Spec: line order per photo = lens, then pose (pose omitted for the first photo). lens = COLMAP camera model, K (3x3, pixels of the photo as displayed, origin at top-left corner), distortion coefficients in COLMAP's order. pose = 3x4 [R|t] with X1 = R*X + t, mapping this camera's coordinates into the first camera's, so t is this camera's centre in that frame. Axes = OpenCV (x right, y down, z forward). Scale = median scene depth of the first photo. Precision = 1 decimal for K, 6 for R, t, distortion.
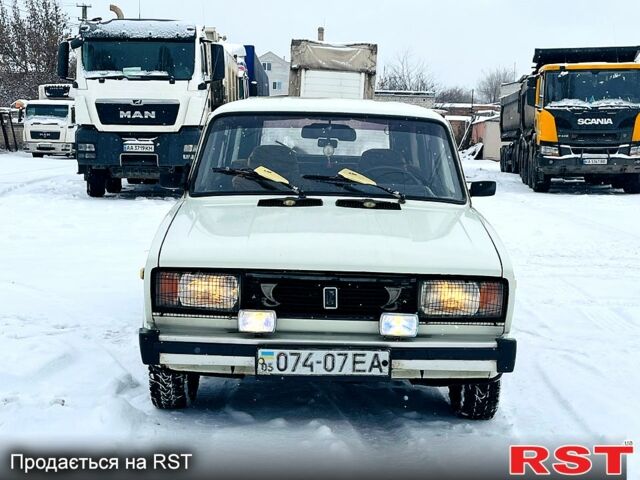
lens RADIAL K [[998.0, 0, 318.6], [0, 998.0, 238.4], [0, 0, 1]] dist [0.068443, 0.000000]
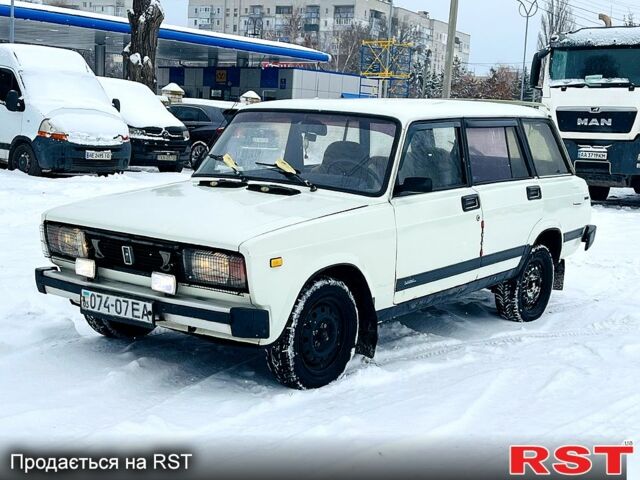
lens RADIAL K [[998.0, 0, 319.2], [0, 998.0, 242.5], [0, 0, 1]] dist [0.068443, 0.000000]
pose [[0.785503, 0.087354, -0.612662, 0.243743], [-0.092358, 0.995448, 0.023519, -0.001781], [0.611928, 0.038110, 0.789995, 0.043017]]
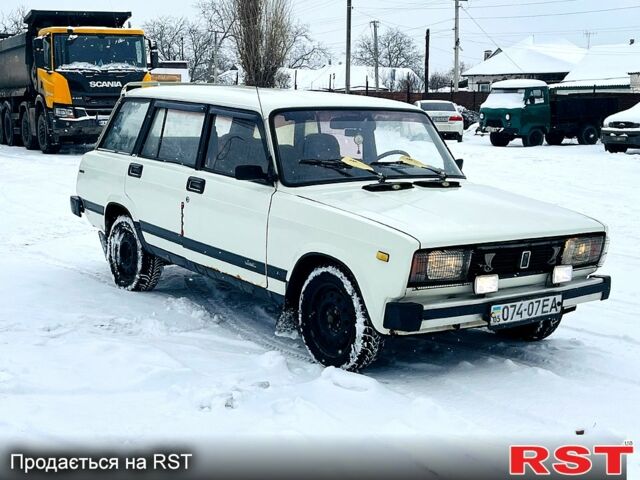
lens RADIAL K [[998.0, 0, 318.2], [0, 998.0, 238.8], [0, 0, 1]] dist [0.068443, 0.000000]
pose [[0.813023, -0.094506, 0.574510, -0.242297], [0.067460, 0.995383, 0.068273, -0.018842], [-0.578310, -0.016751, 0.815645, 0.025156]]
